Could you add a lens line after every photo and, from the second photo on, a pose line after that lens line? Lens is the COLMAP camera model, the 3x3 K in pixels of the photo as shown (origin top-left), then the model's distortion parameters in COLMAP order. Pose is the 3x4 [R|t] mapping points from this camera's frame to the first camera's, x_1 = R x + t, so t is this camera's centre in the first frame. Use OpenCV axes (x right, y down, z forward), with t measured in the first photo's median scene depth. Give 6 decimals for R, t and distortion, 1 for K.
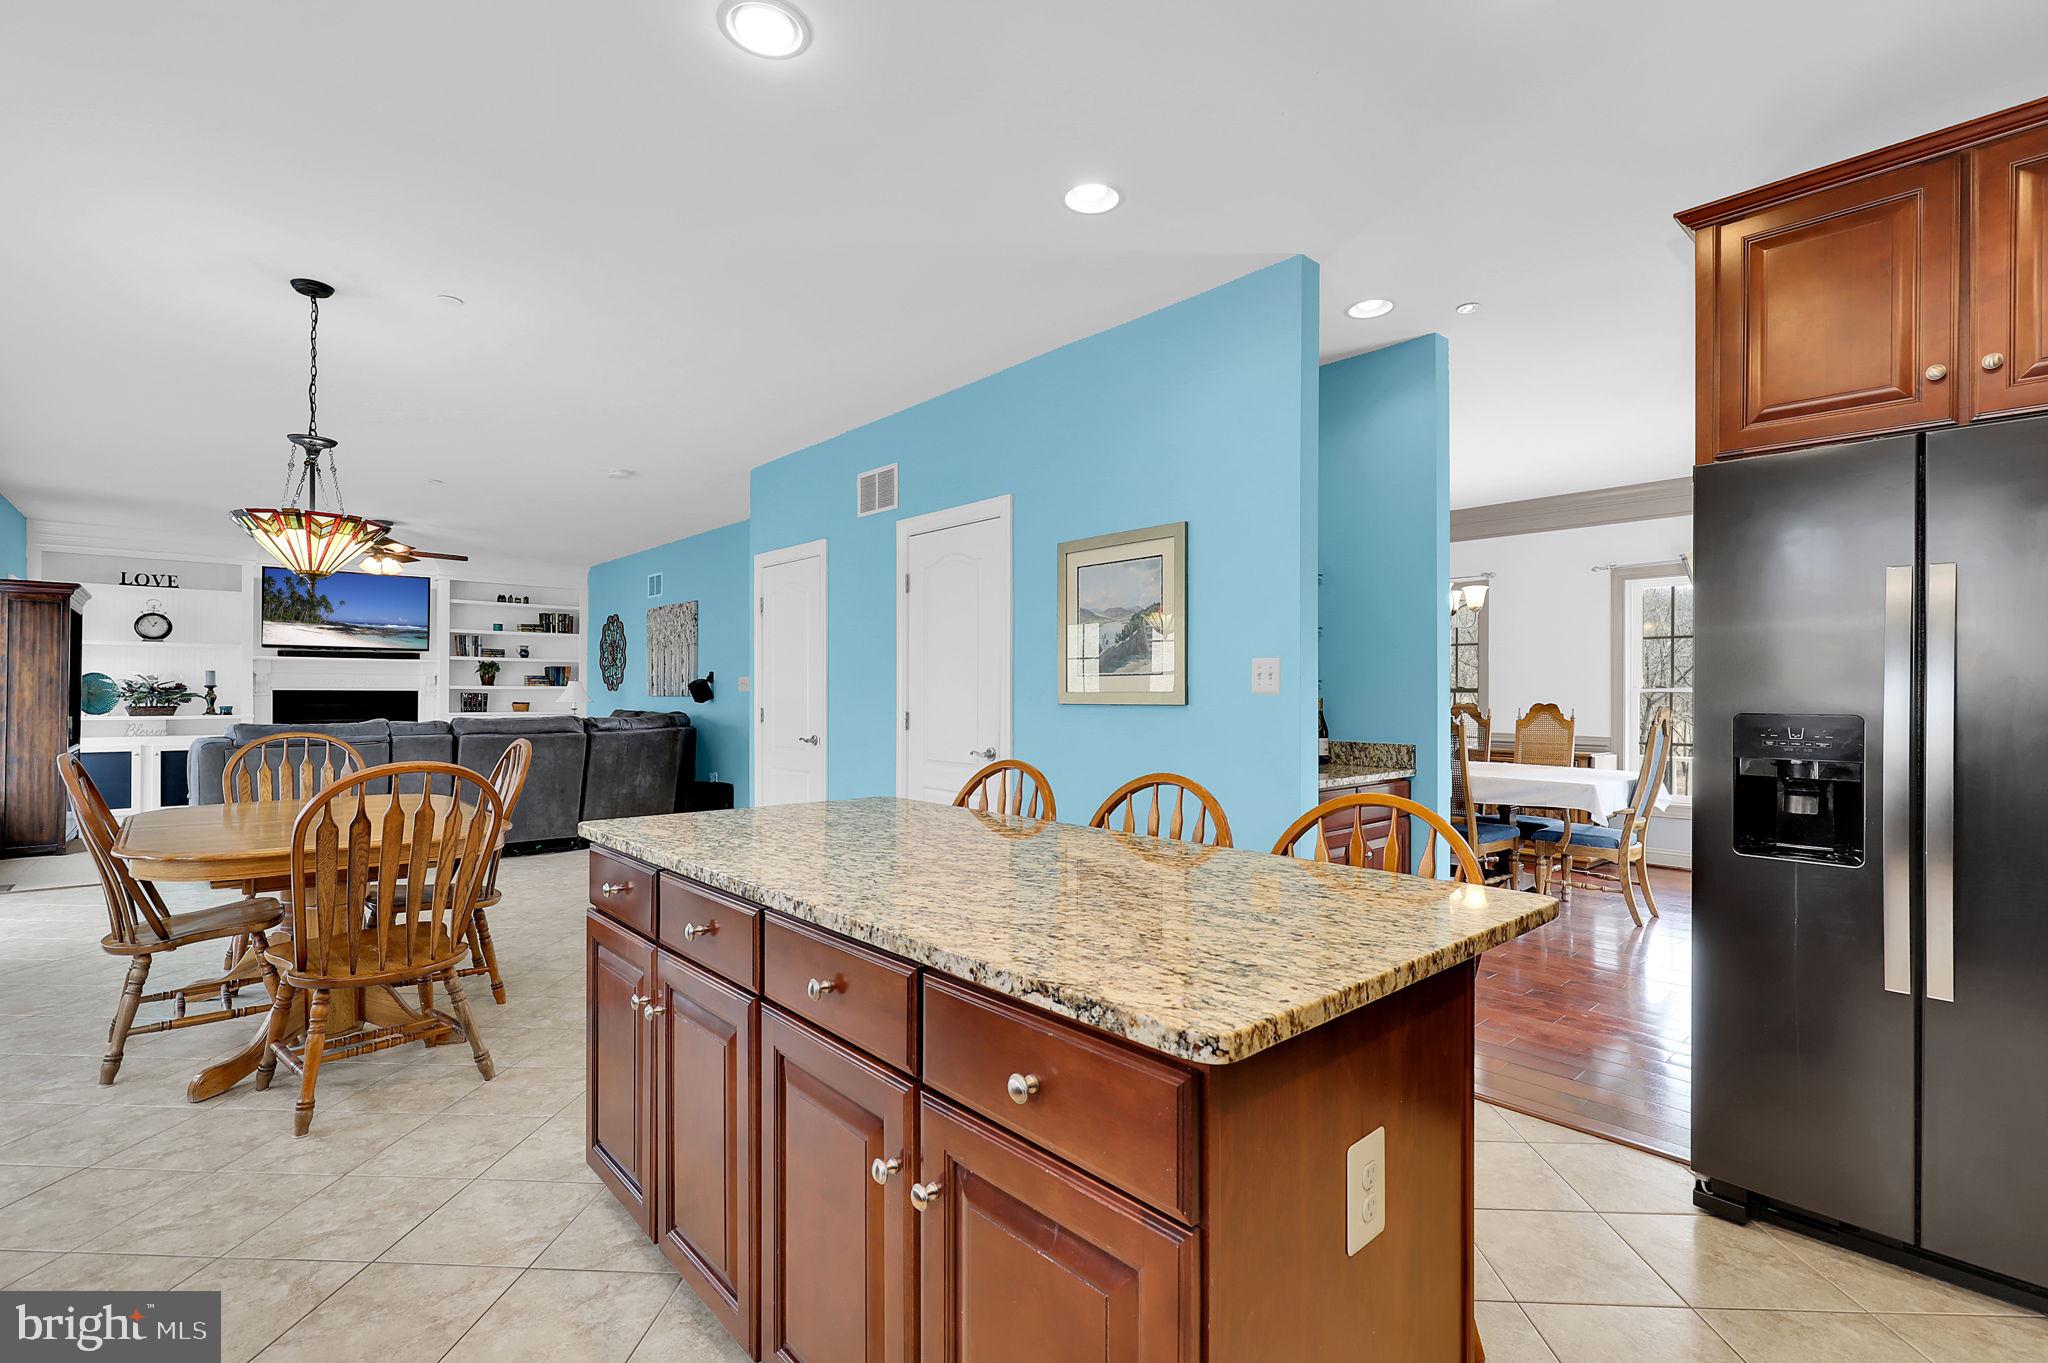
lens RADIAL K [[929.2, 0, 1032.8], [0, 929.2, 689.8], [0, 0, 1]] dist [0.004176, 0.001266]
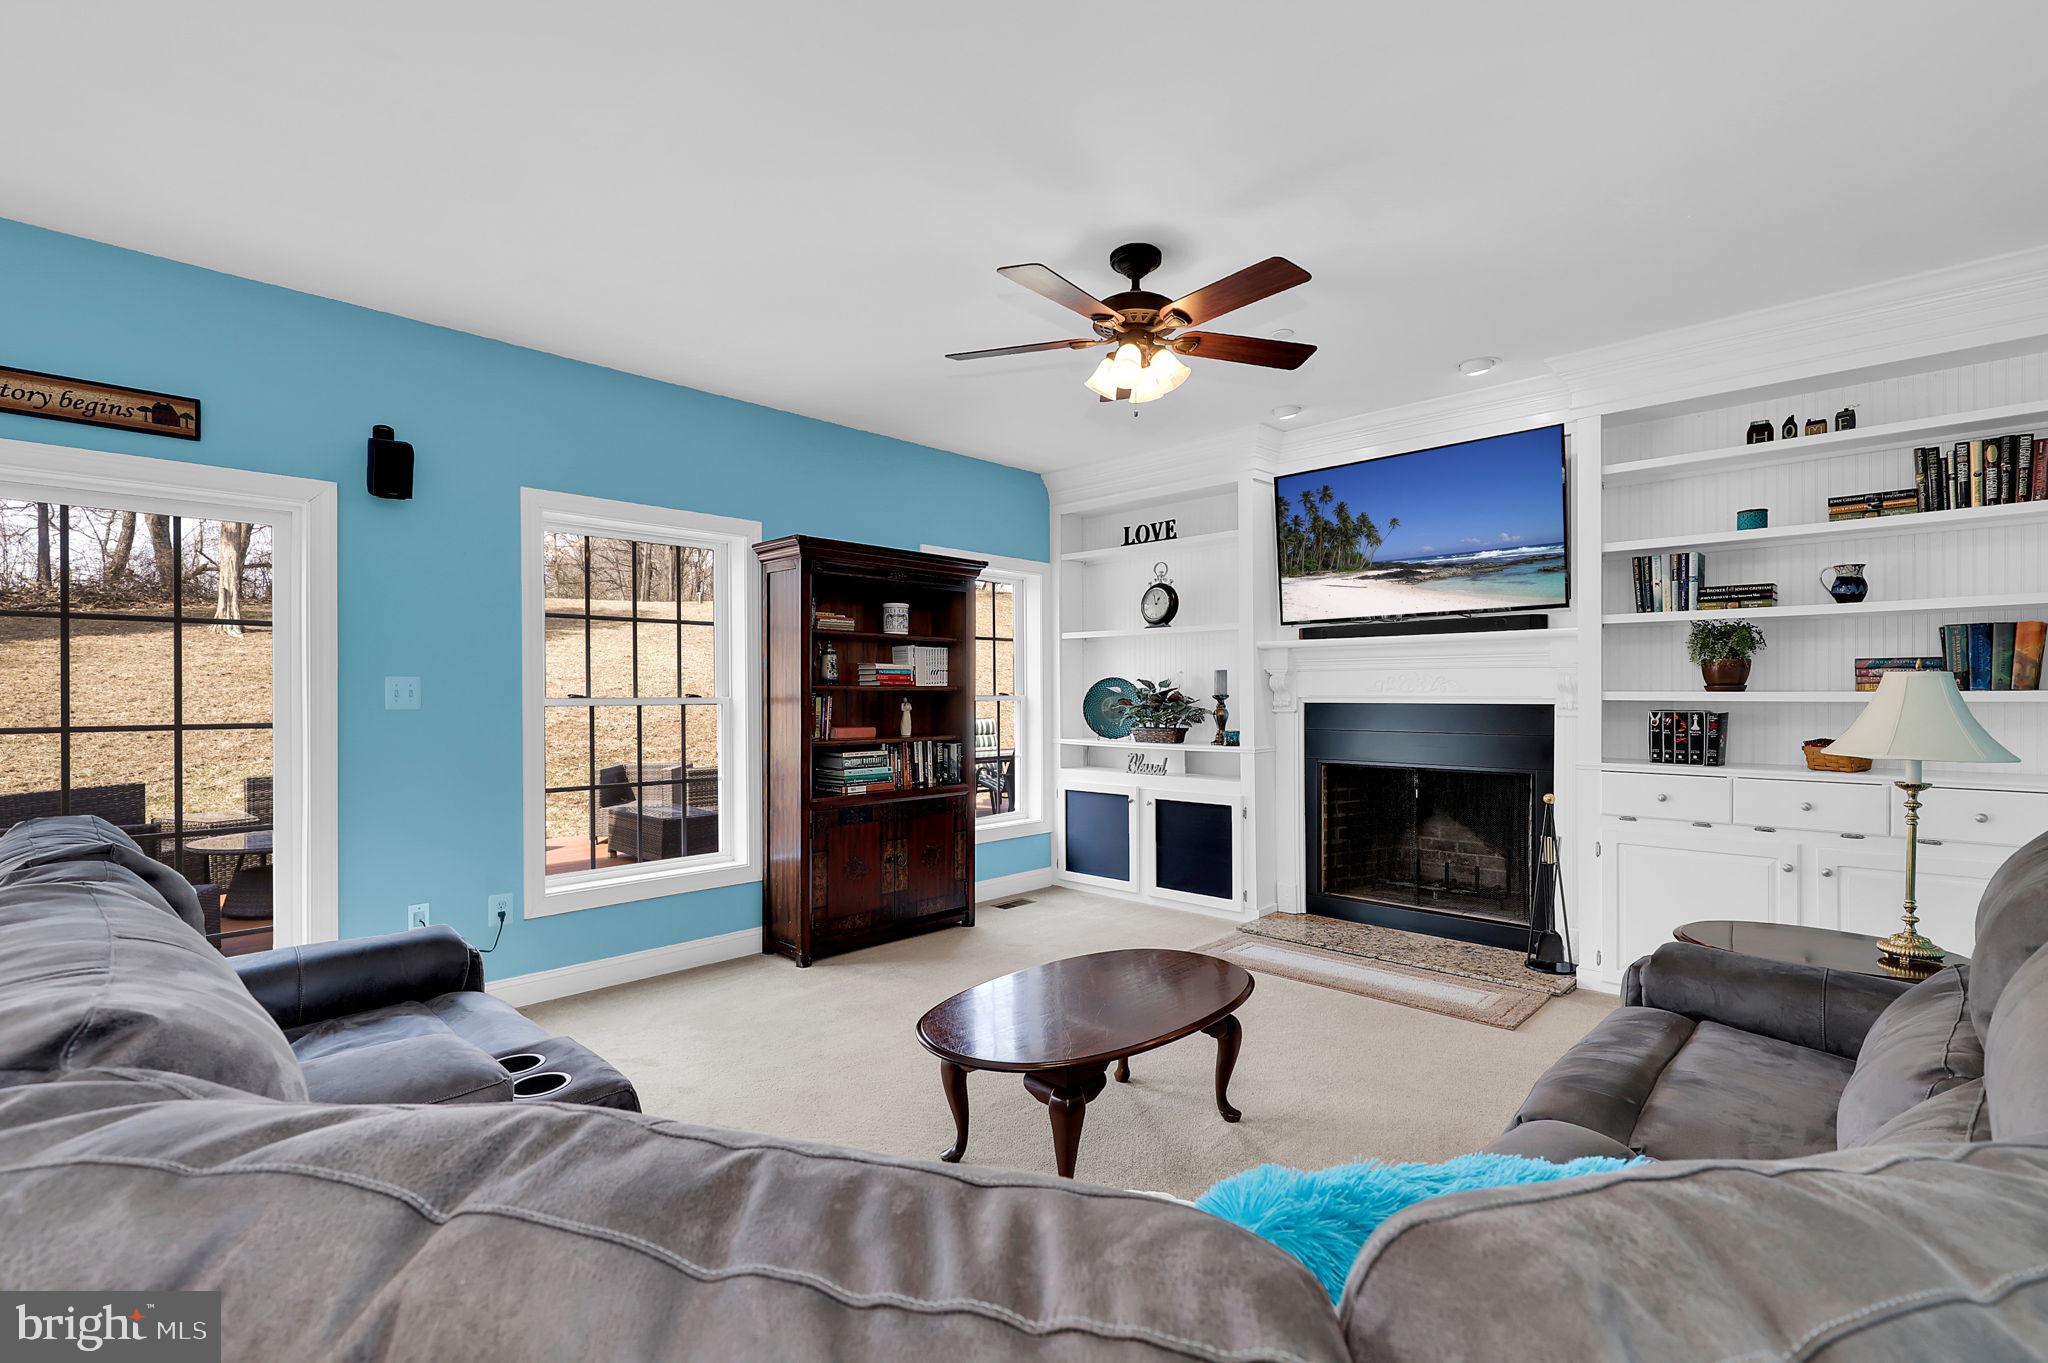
lens RADIAL K [[929.2, 0, 1032.8], [0, 929.2, 689.8], [0, 0, 1]] dist [0.004176, 0.001266]
pose [[0.066508, -0.008566, -0.997749, -0.262141], [0.004120, 0.999957, -0.008311, -0.003116], [0.997777, -0.003558, 0.066541, 0.743692]]
